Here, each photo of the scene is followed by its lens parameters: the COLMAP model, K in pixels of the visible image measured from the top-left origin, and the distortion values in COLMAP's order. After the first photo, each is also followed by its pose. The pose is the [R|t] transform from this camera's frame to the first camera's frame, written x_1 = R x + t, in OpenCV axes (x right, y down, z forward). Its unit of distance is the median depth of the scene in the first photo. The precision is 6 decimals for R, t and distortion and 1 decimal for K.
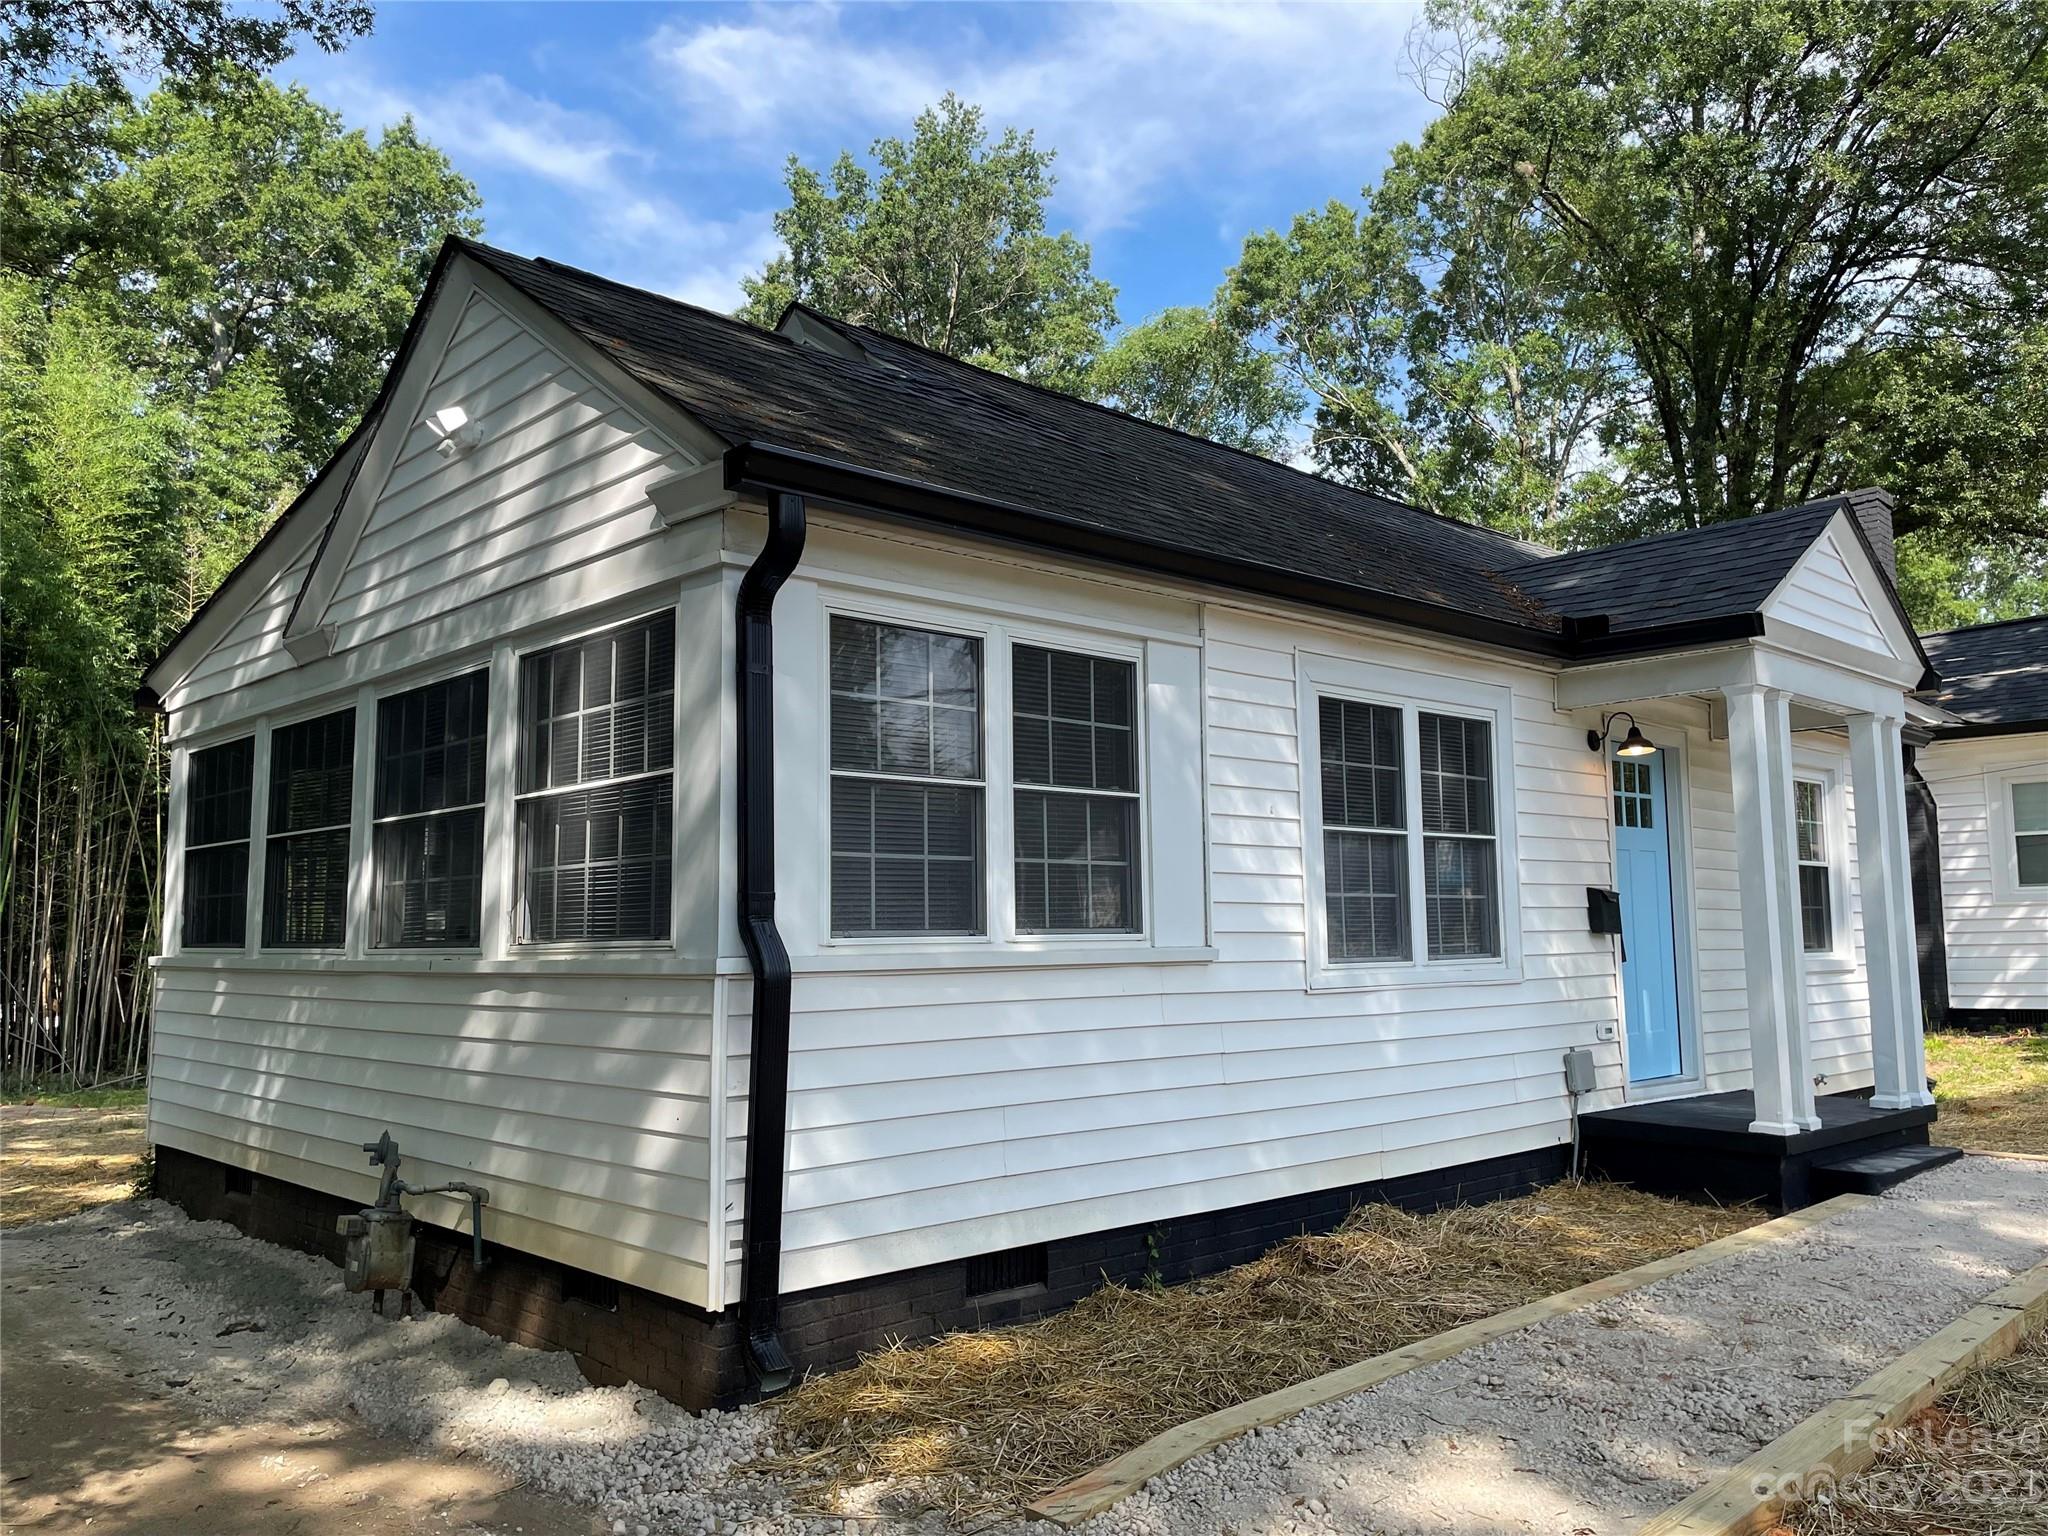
lens RADIAL K [[1600.2, 0, 997.1], [0, 1600.2, 759.0], [0, 0, 1]] dist [0.009528, 0.001341]
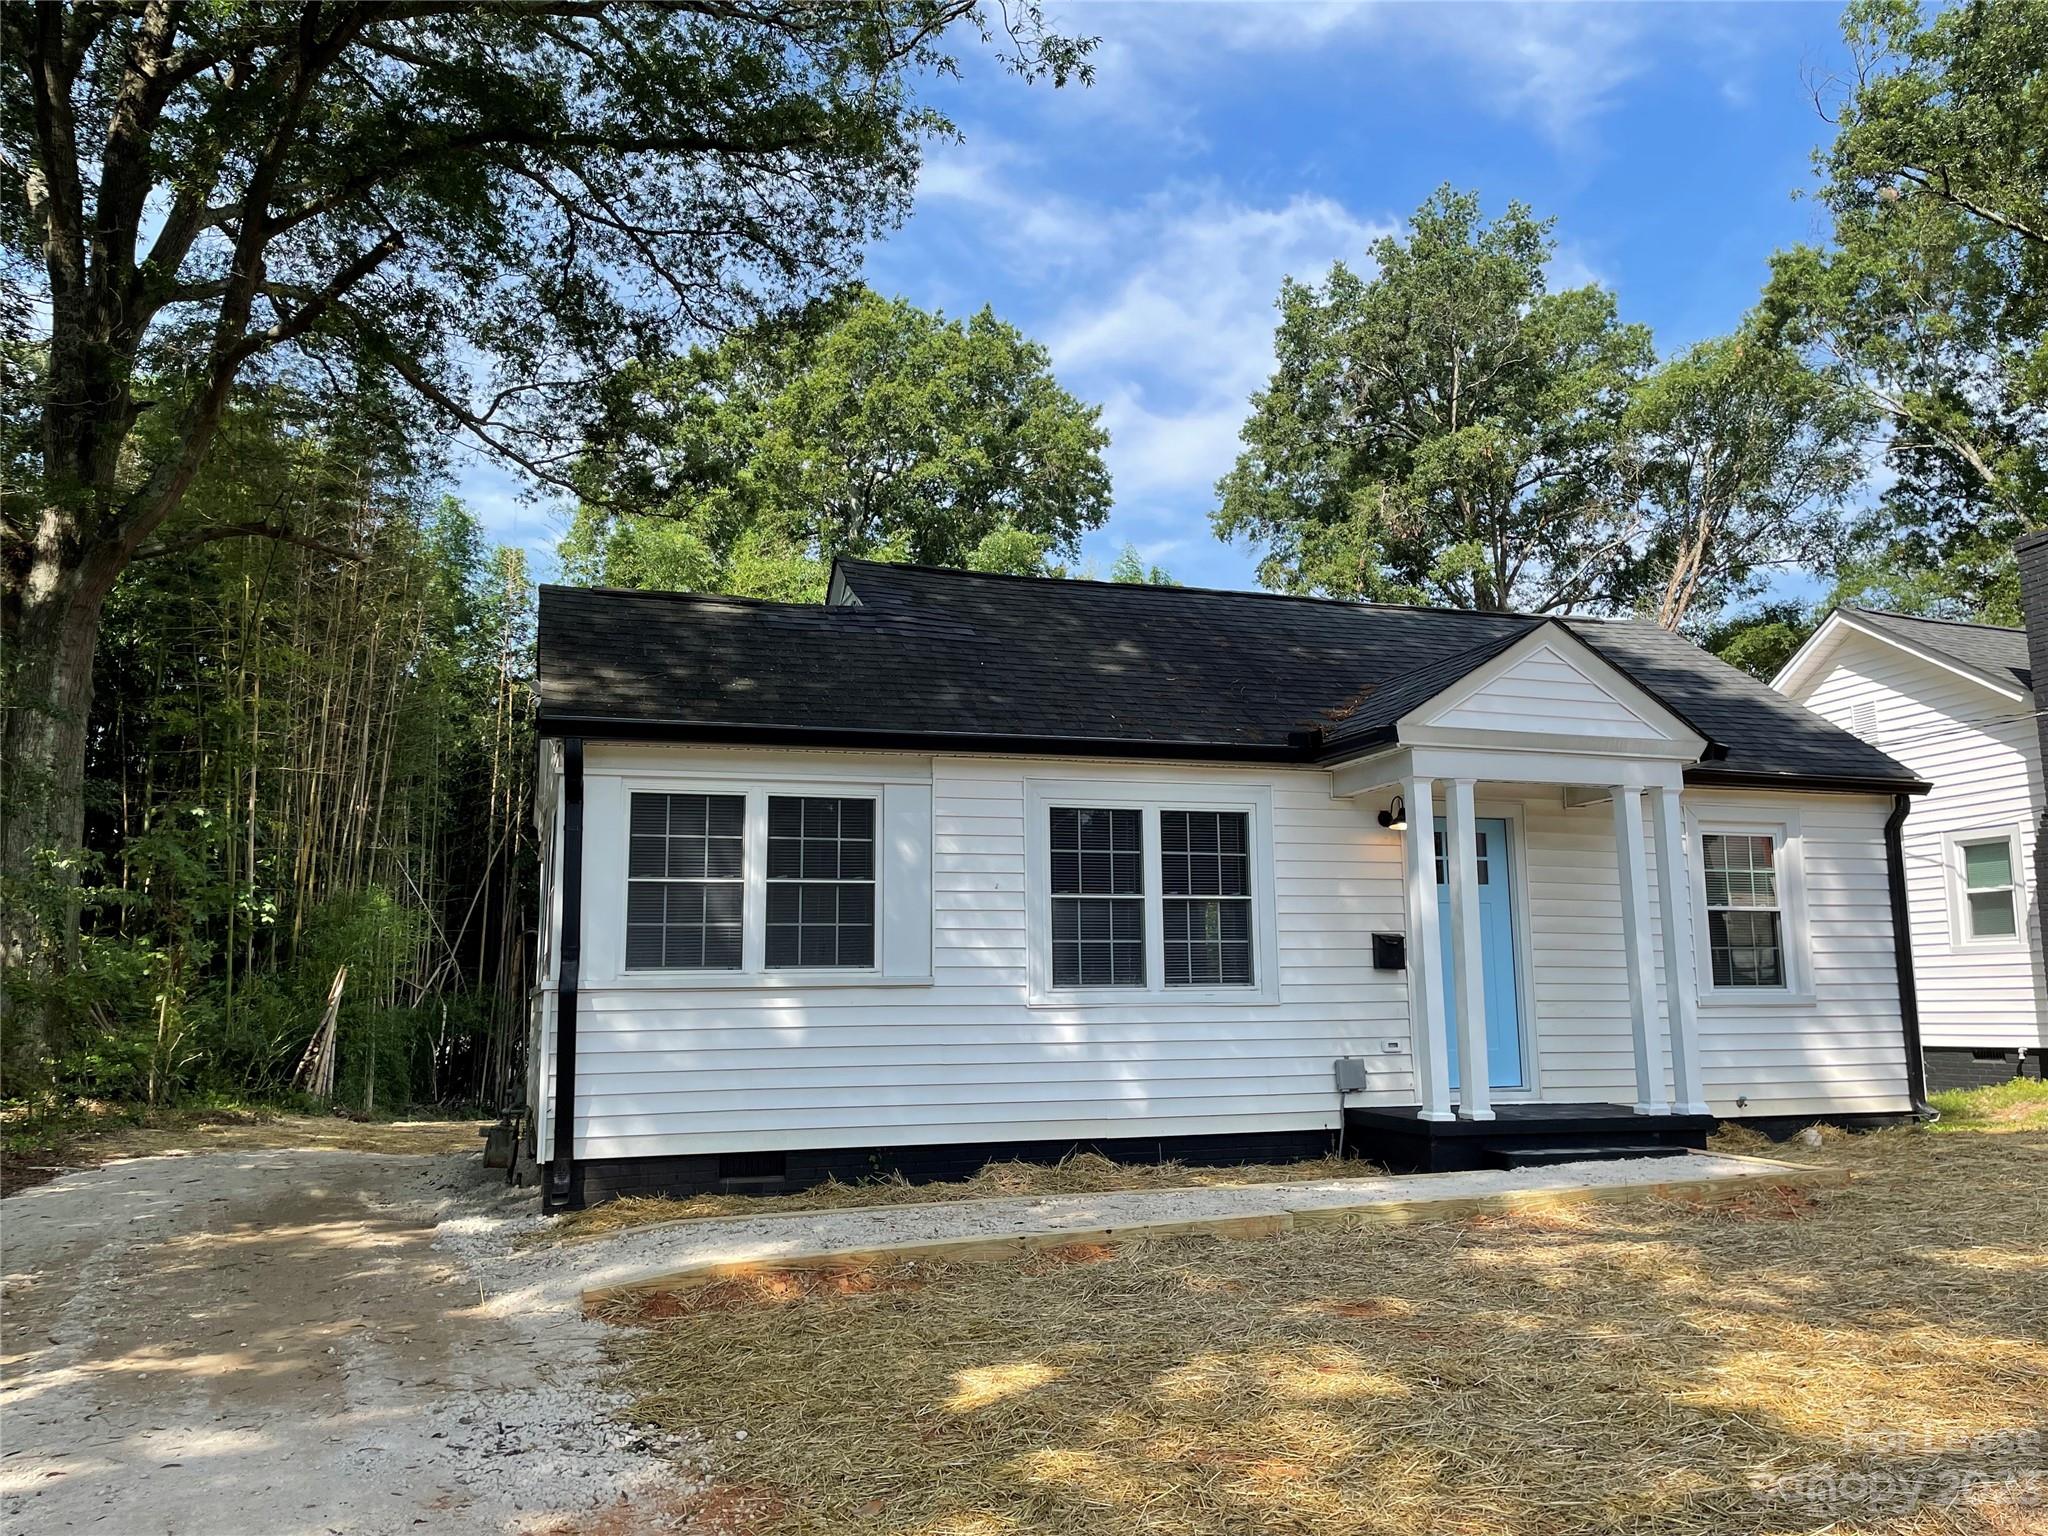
lens RADIAL K [[1545.8, 0, 1013.3], [0, 1545.8, 769.7], [0, 0, 1]] dist [0.101363, -0.127368]
pose [[0.905542, -0.060079, -0.419981, 0.734818], [0.048521, 0.998093, -0.038162, -0.020028], [0.421473, 0.014180, 0.906730, -0.300377]]
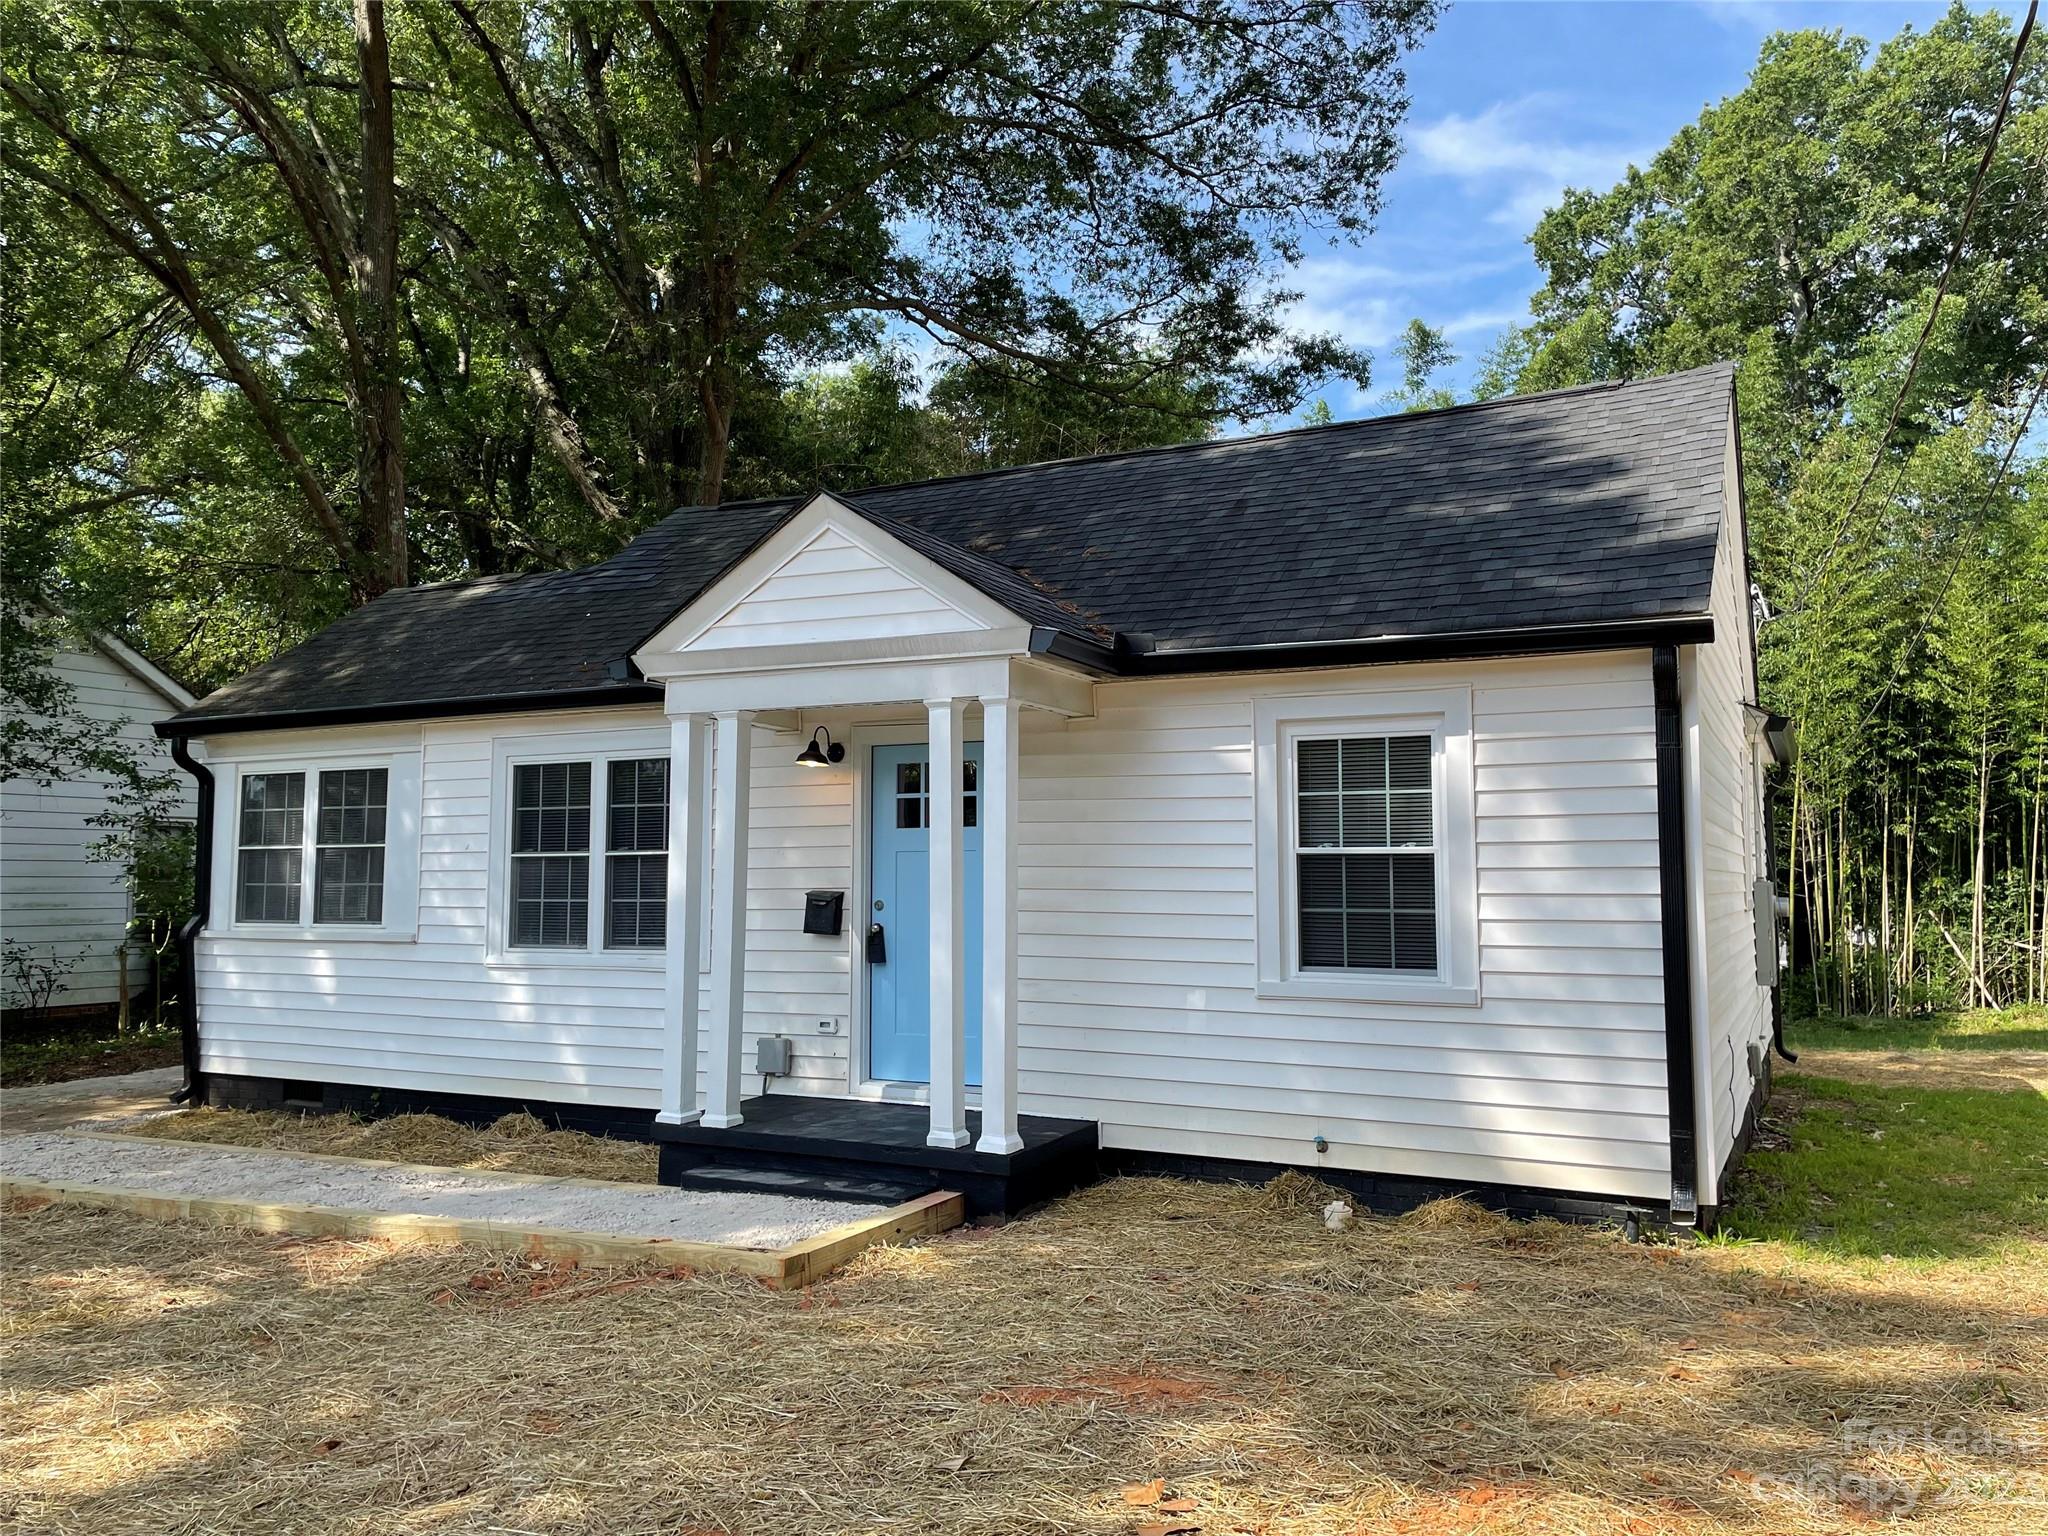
lens RADIAL K [[1539.0, 0, 1016.0], [0, 1539.0, 767.9], [0, 0, 1]] dist [0.095310, -0.119137]
pose [[0.335788, -0.057214, -0.940198, 1.606199], [0.102906, 0.994407, -0.023760, 0.041757], [0.936299, -0.088774, 0.339798, 0.897755]]
